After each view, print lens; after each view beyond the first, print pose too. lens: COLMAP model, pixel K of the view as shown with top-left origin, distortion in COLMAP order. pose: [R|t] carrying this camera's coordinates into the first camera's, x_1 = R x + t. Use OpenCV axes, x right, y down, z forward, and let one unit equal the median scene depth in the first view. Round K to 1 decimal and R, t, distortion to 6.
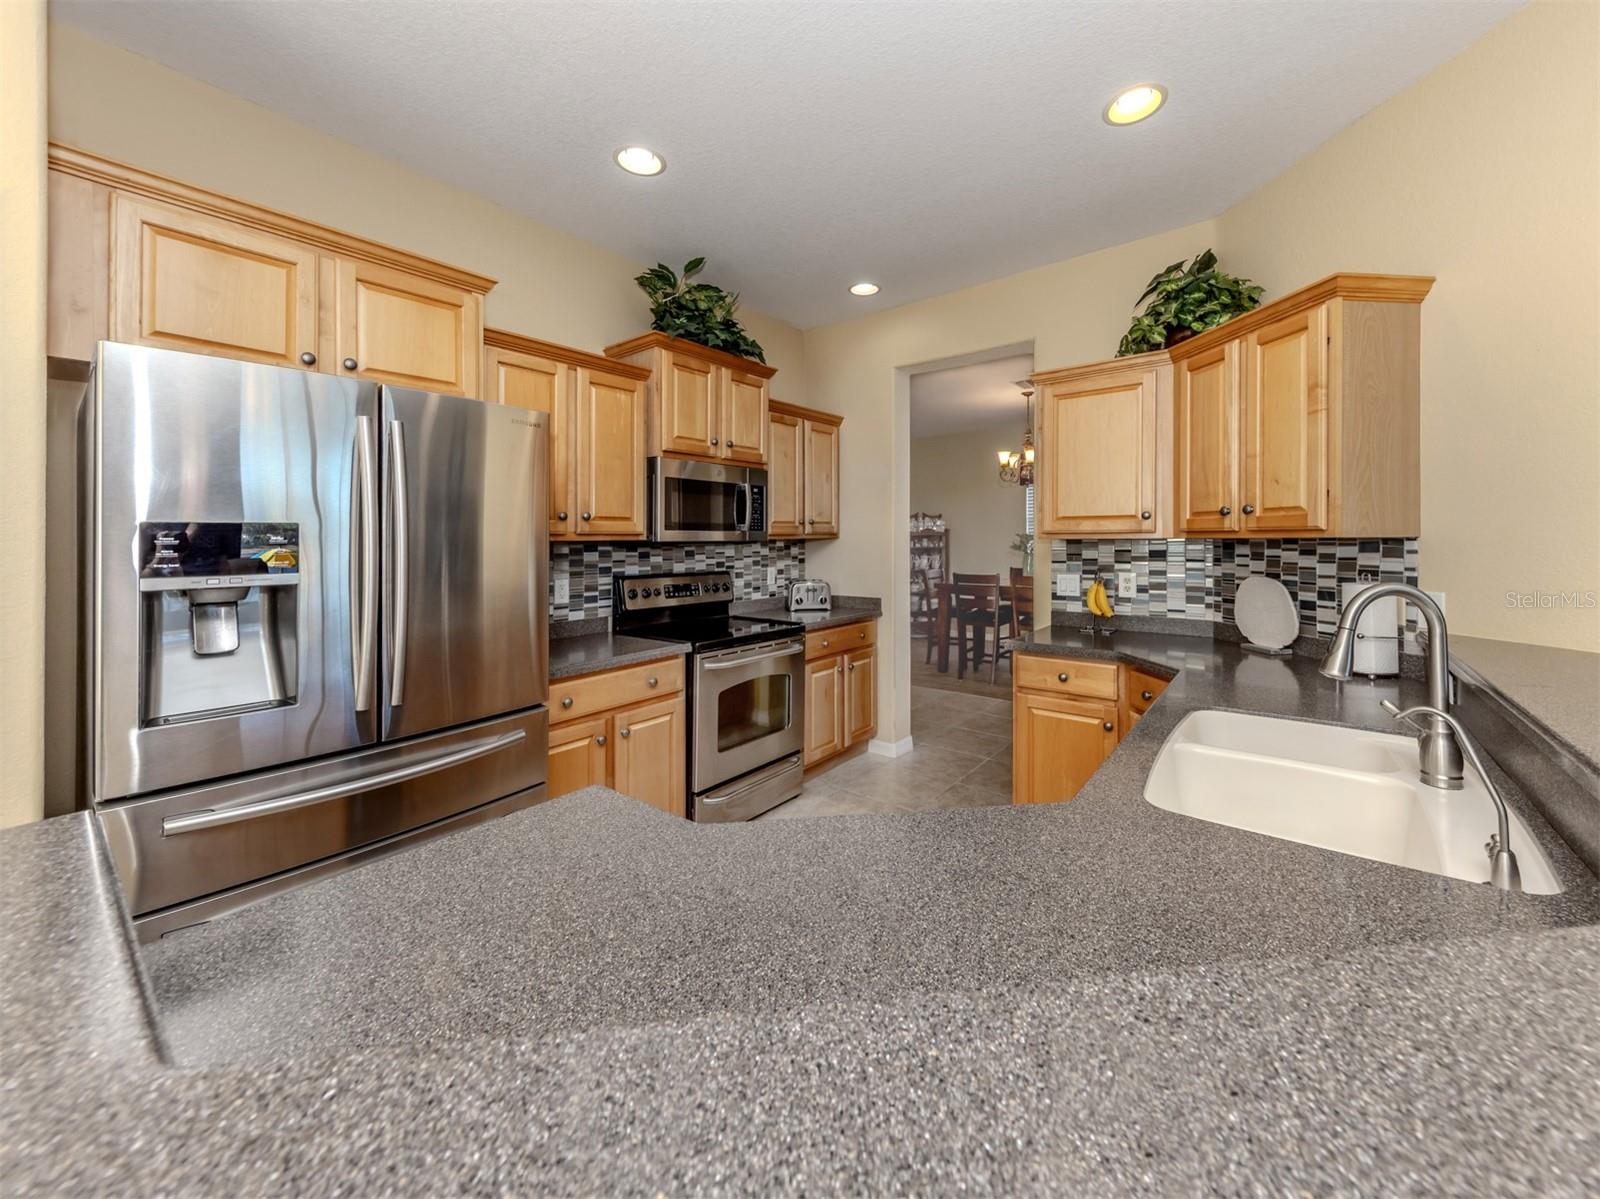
lens RADIAL K [[626.5, 0, 833.5], [0, 626.5, 536.4], [0, 0, 1]] dist [-0.000288, -0.000929]
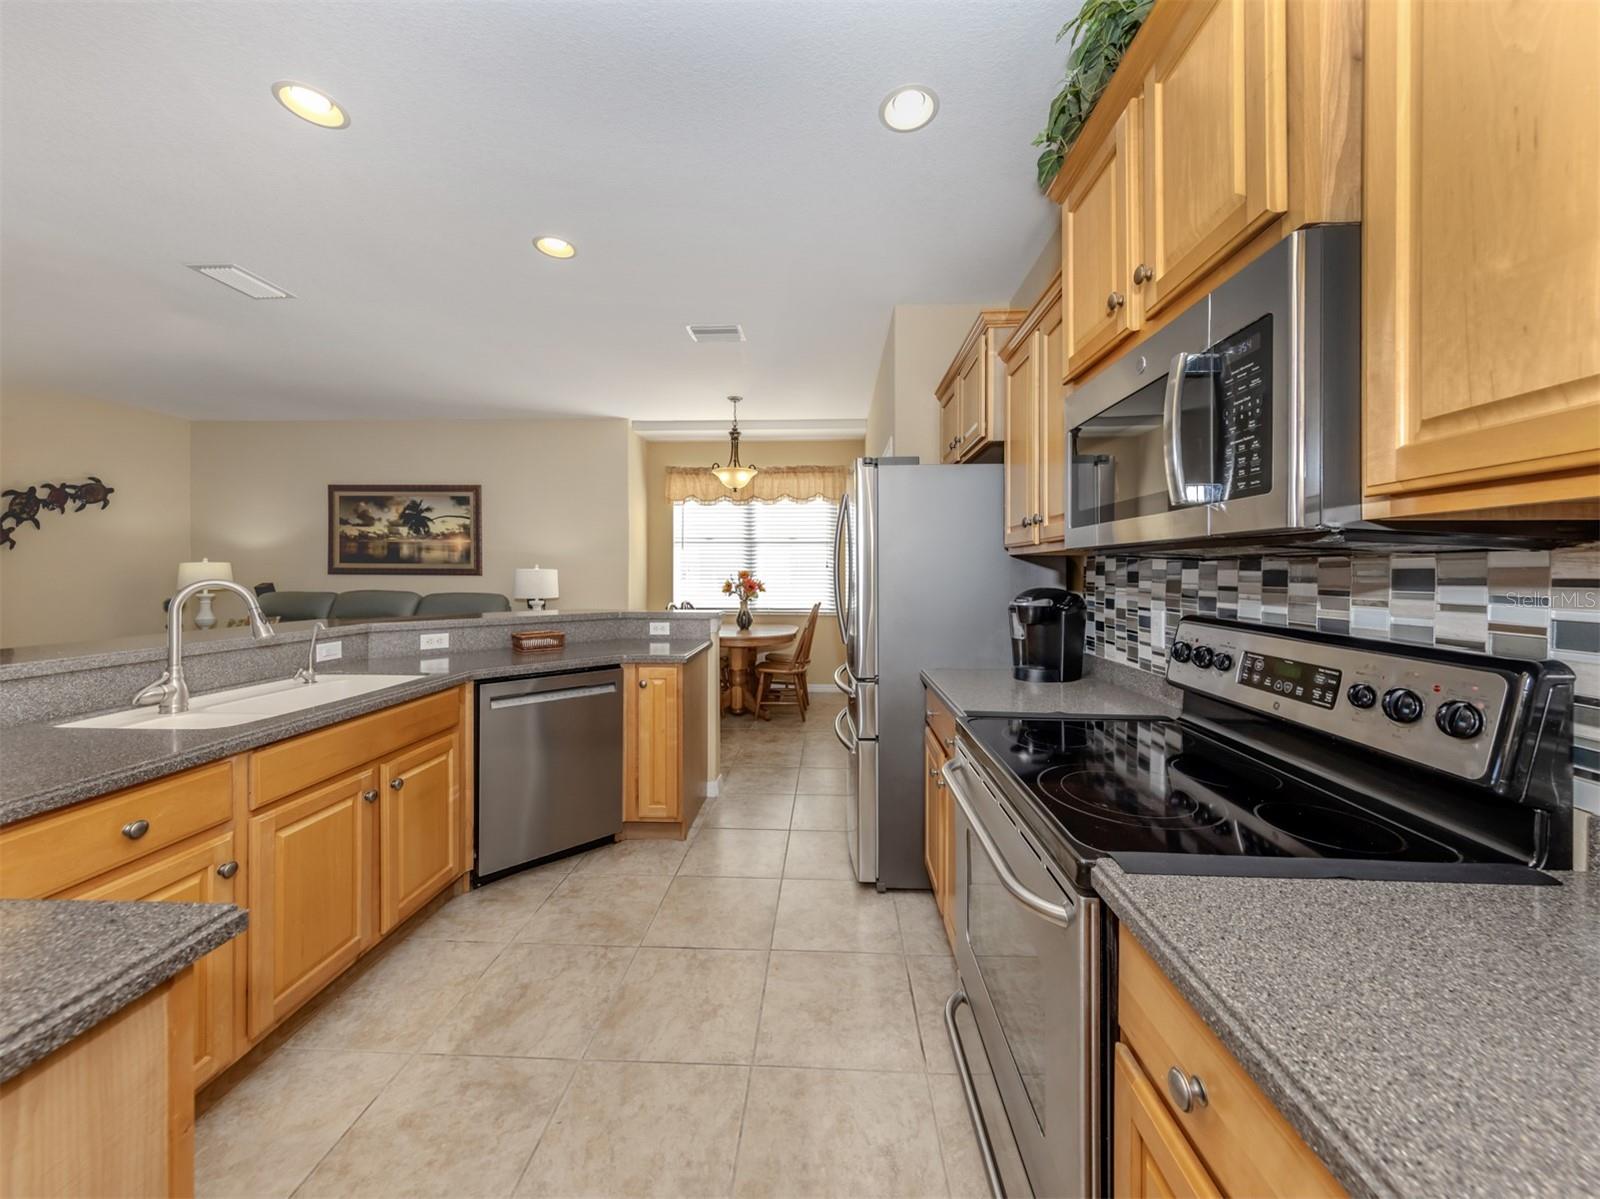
lens RADIAL K [[547.1, 0, 824.9], [0, 547.1, 584.7], [0, 0, 1]] dist [0.006223, 0.000363]
pose [[-0.795306, 0.023401, -0.605756, 0.168425], [0.009544, 0.999614, 0.026086, 0.021038], [0.606133, 0.014965, -0.795223, 1.096291]]
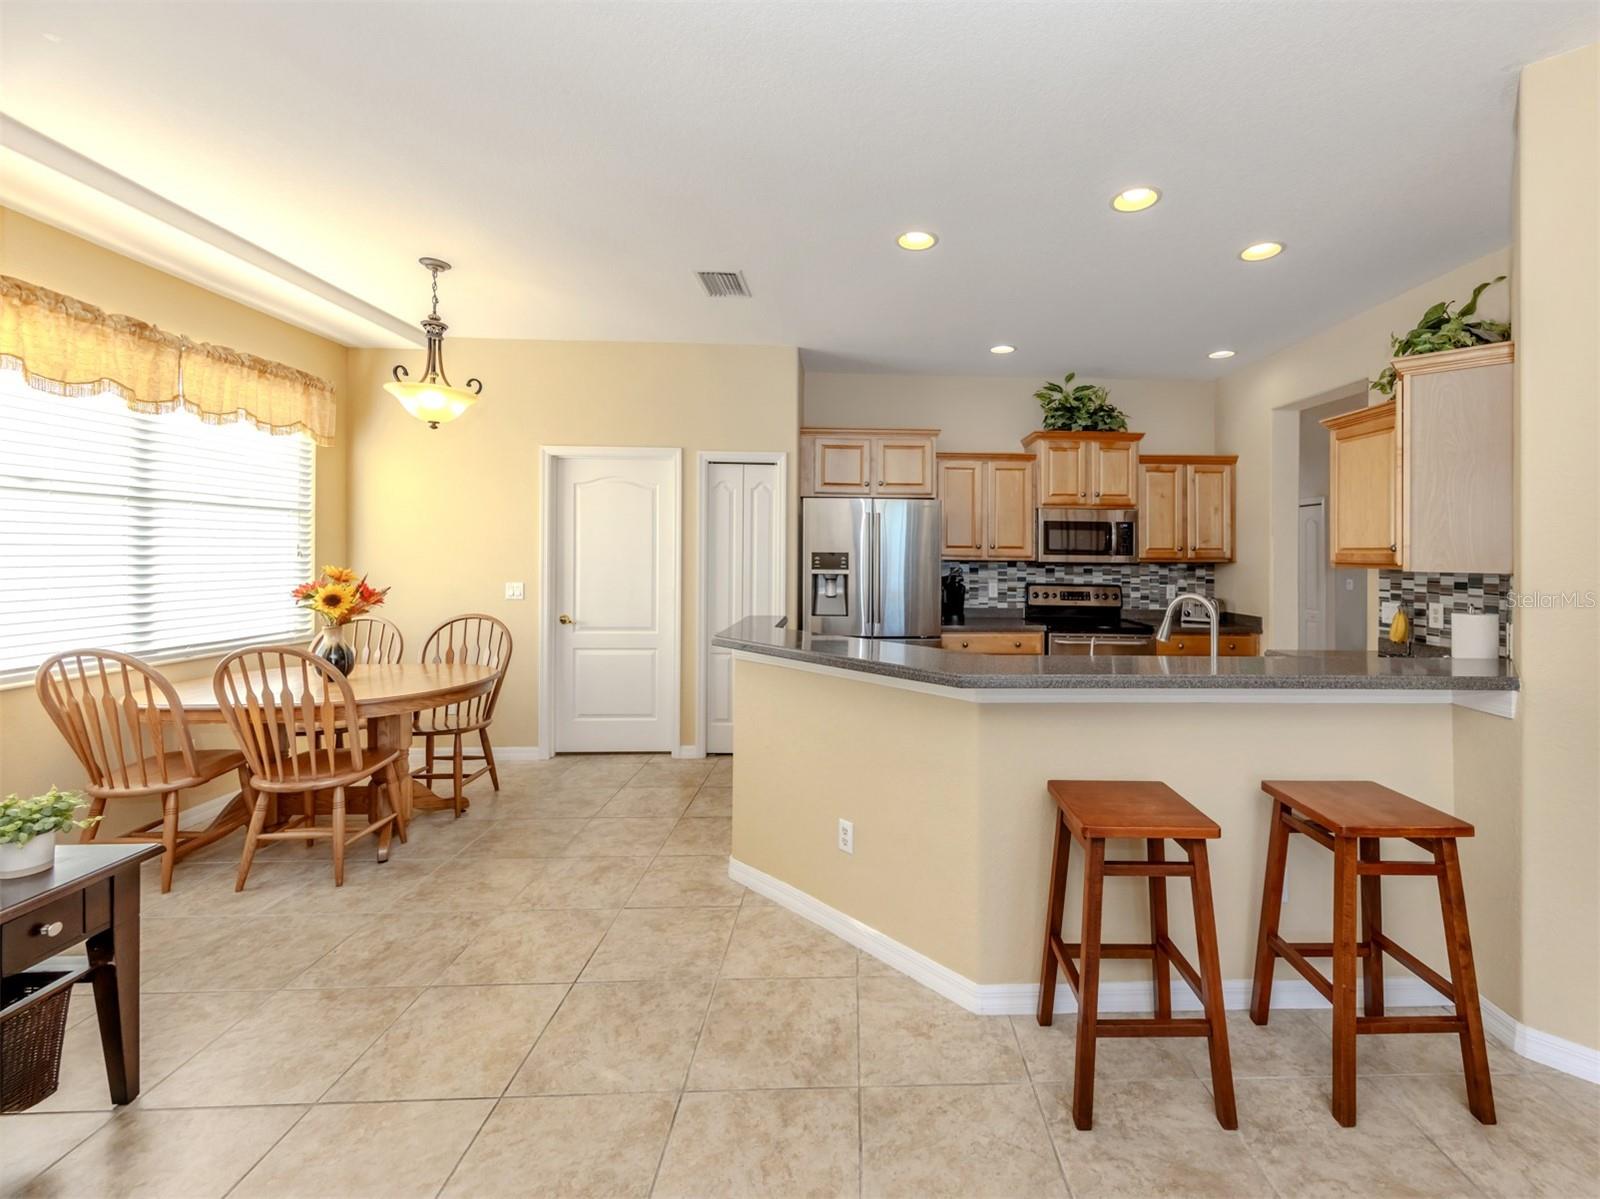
lens RADIAL K [[675.2, 0, 876.3], [0, 675.2, 557.9], [0, 0, 1]] dist [0.000813, 0.001013]
pose [[0.622746, 0.018255, -0.782211, 0.698392], [-0.012304, 0.999833, 0.013538, -0.017235], [0.782328, 0.001193, 0.622866, -0.338151]]
